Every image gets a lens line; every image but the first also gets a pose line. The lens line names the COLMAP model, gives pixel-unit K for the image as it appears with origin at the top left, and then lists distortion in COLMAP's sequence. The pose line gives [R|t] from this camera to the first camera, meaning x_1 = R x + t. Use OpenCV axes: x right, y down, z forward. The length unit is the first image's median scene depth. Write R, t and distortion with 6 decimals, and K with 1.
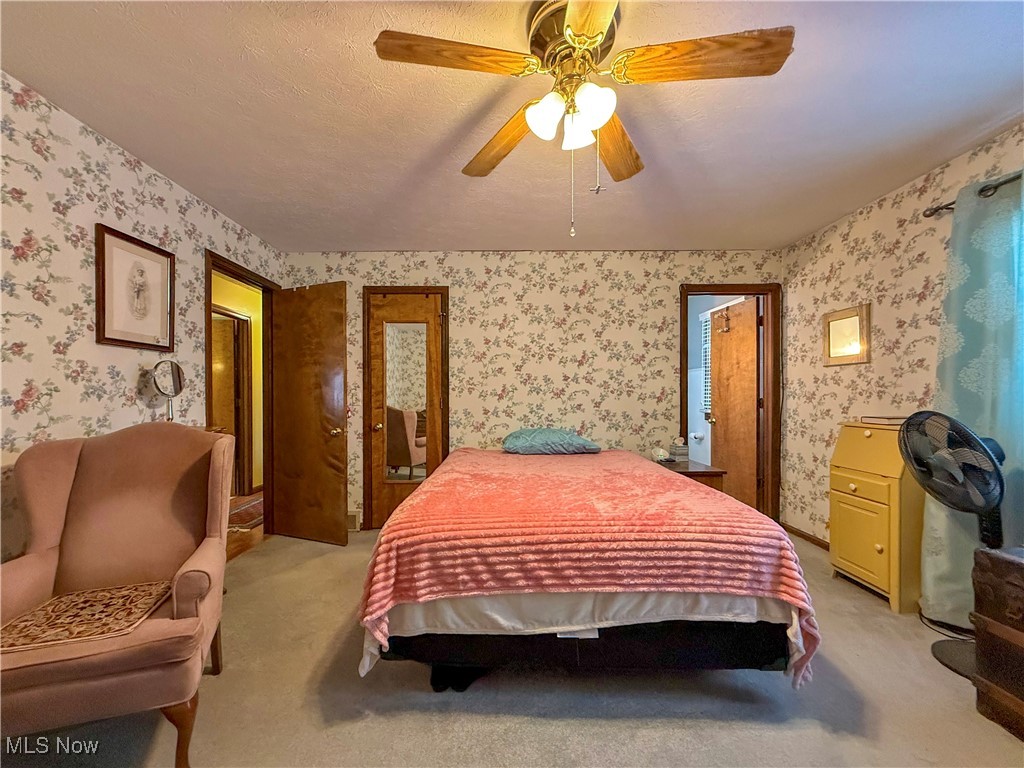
lens RADIAL K [[410.2, 0, 510.8], [0, 410.2, 402.1], [0, 0, 1]] dist [0.000145, -0.000115]
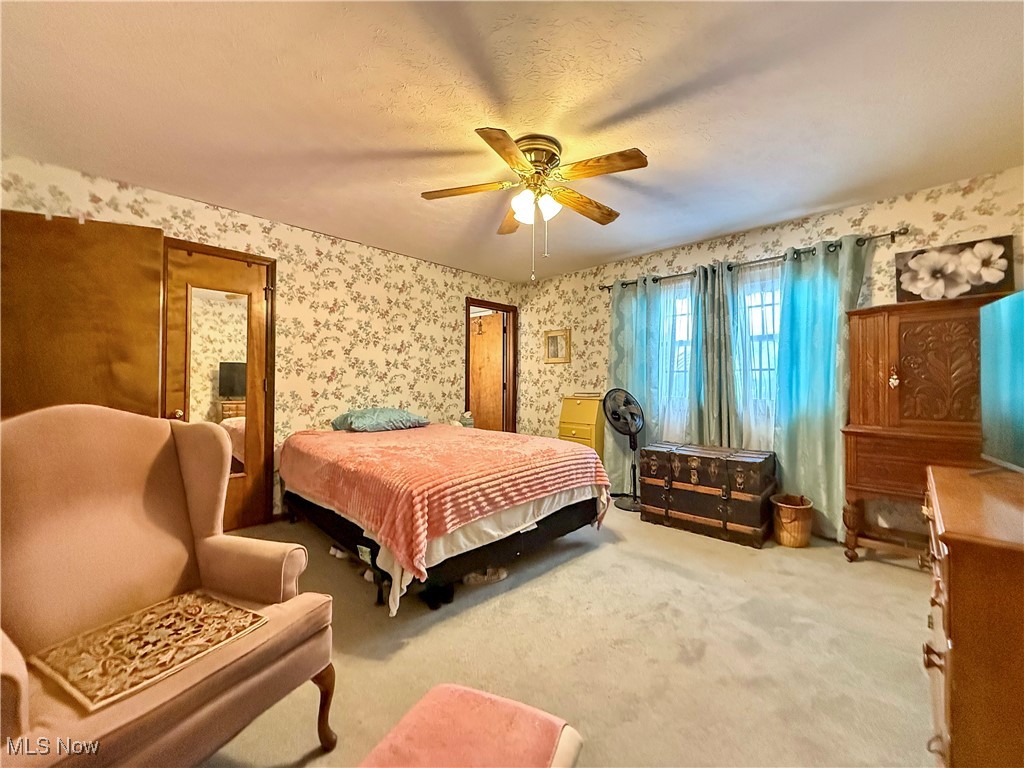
lens RADIAL K [[406.6, 0, 512.0], [0, 406.6, 384.0], [0, 0, 1]] dist [-0.000795, -0.000517]
pose [[0.693765, 0.006333, 0.720174, -0.622842], [0.001499, 0.999946, -0.010238, 0.014556], [-0.720200, 0.008182, 0.693718, -0.030797]]
